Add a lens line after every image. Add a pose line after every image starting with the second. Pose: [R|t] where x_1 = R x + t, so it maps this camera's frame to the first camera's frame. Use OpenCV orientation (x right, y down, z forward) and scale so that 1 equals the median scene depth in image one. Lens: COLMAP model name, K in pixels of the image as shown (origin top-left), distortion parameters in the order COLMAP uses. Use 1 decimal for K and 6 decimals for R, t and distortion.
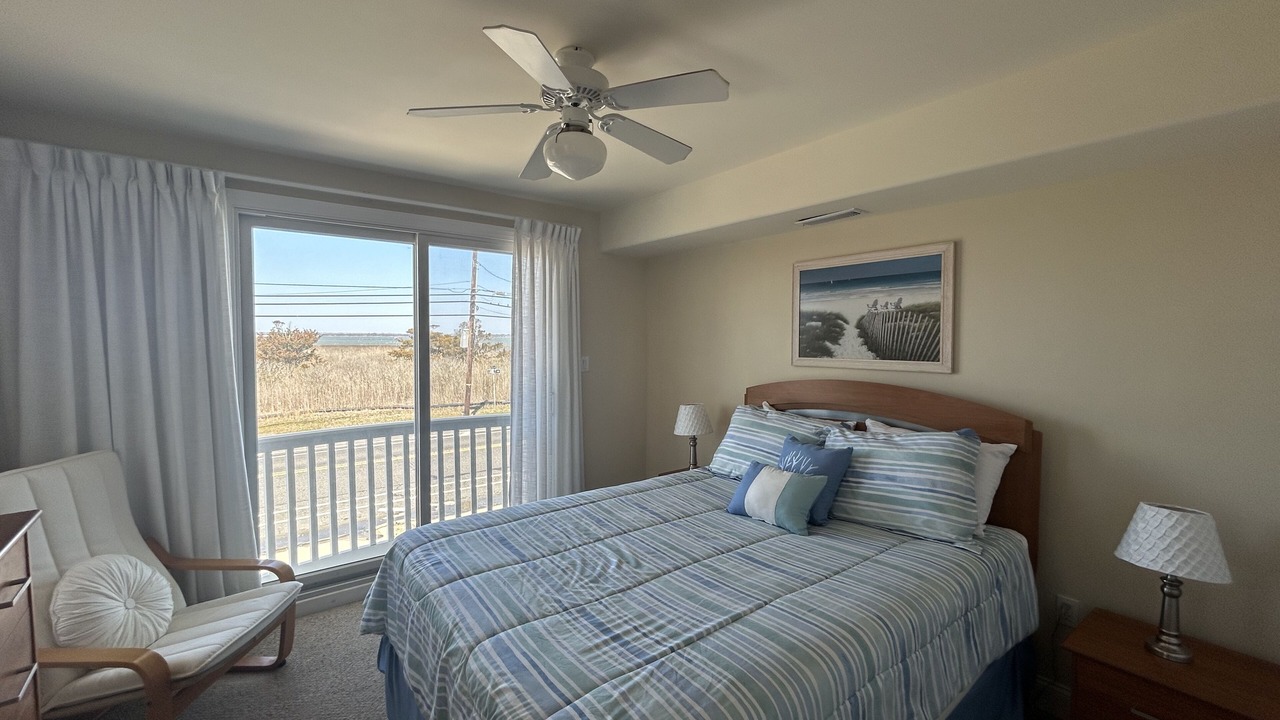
lens RADIAL K [[512.8, 0, 638.6], [0, 512.8, 360.0], [0, 0, 1]] dist [0.001105, 0.000049]
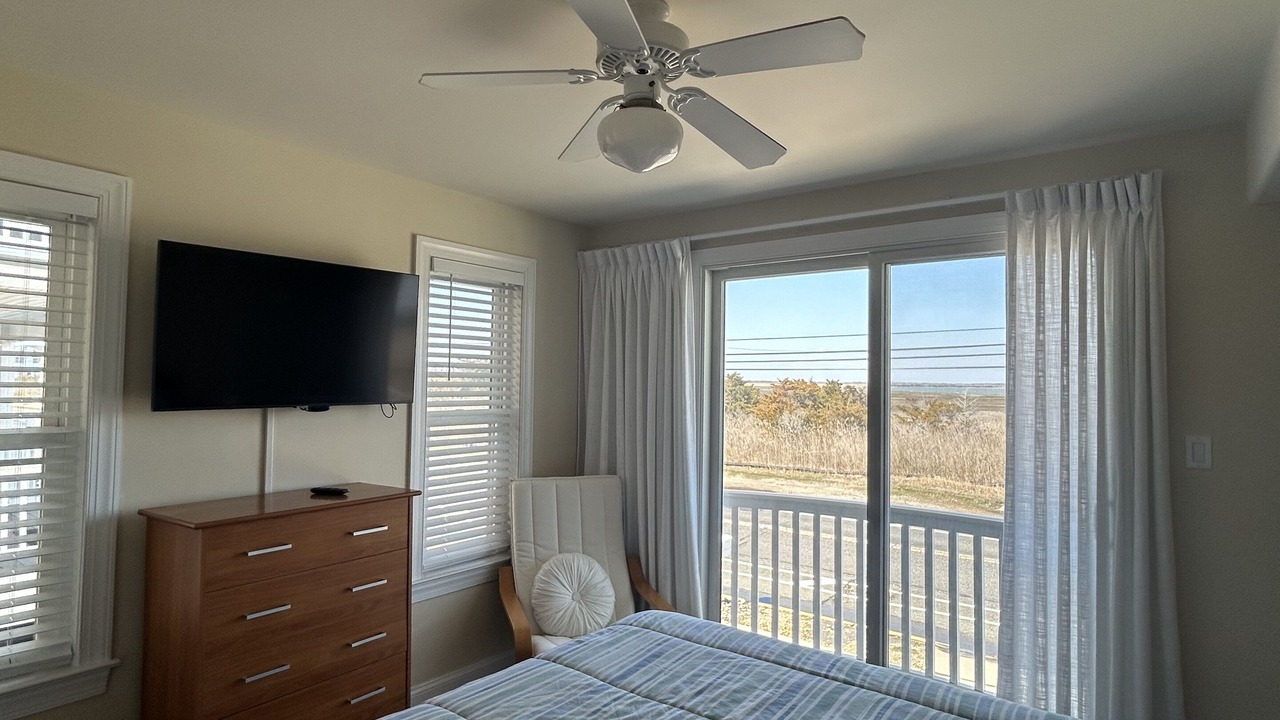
lens RADIAL K [[682.6, 0, 640.3], [0, 682.6, 362.5], [0, 0, 1]] dist [-0.002659, -0.000670]
pose [[0.268692, -0.030219, -0.962752, 0.586599], [-0.054931, 0.997400, -0.046637, -0.028017], [0.961659, 0.065416, 0.266333, 0.557853]]
